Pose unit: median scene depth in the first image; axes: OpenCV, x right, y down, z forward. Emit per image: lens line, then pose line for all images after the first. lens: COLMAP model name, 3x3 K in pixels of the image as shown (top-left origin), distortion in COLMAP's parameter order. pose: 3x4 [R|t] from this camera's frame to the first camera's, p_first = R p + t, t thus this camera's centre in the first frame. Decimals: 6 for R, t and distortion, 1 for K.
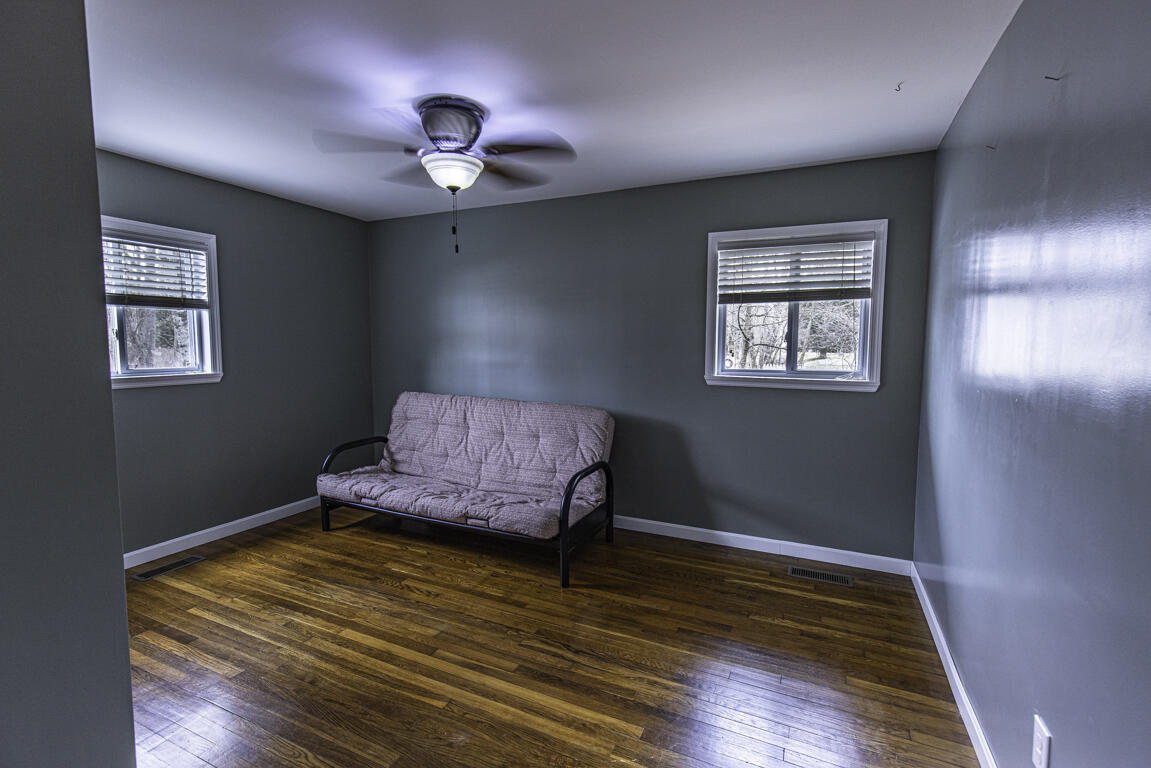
lens RADIAL K [[525.1, 0, 580.9], [0, 525.1, 380.5], [0, 0, 1]] dist [0.005315, 0.000114]
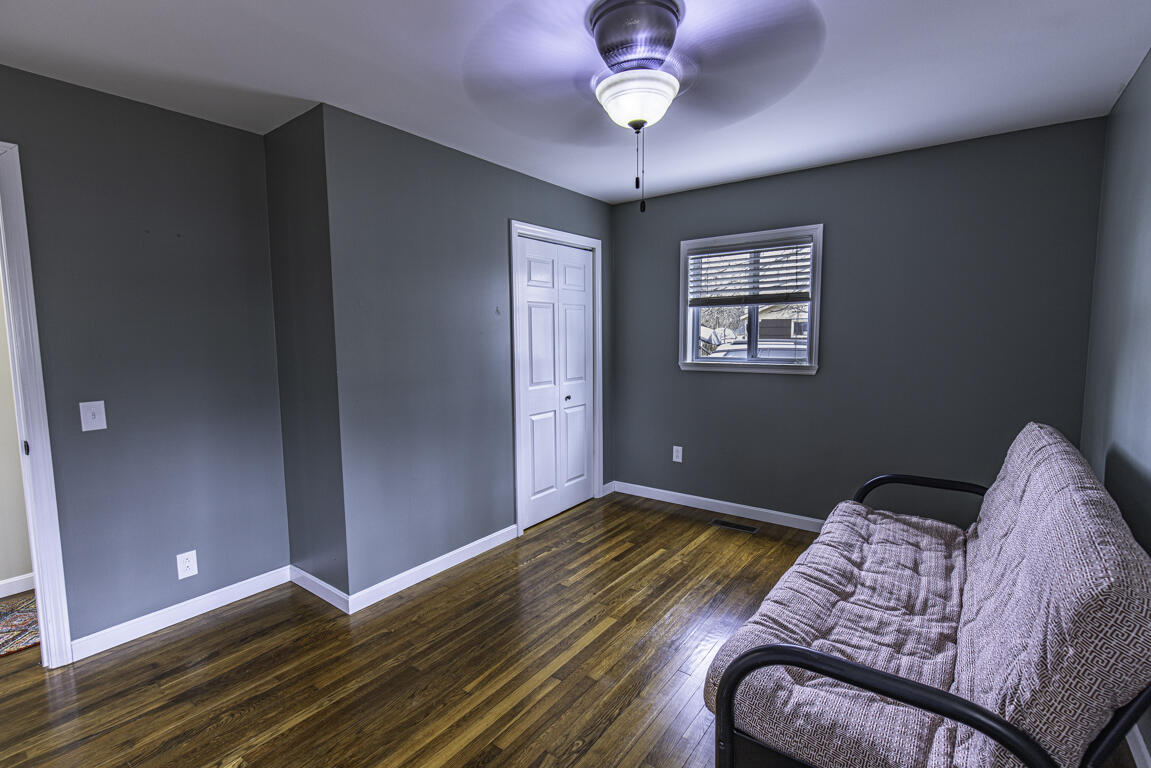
lens RADIAL K [[525.1, 0, 580.5], [0, 525.1, 380.2], [0, 0, 1]] dist [0.005315, 0.000114]
pose [[-0.212409, 0.086048, -0.973385, 0.466084], [-0.060993, 0.993006, 0.101092, -0.076780], [0.975276, 0.080843, -0.205675, 0.996209]]
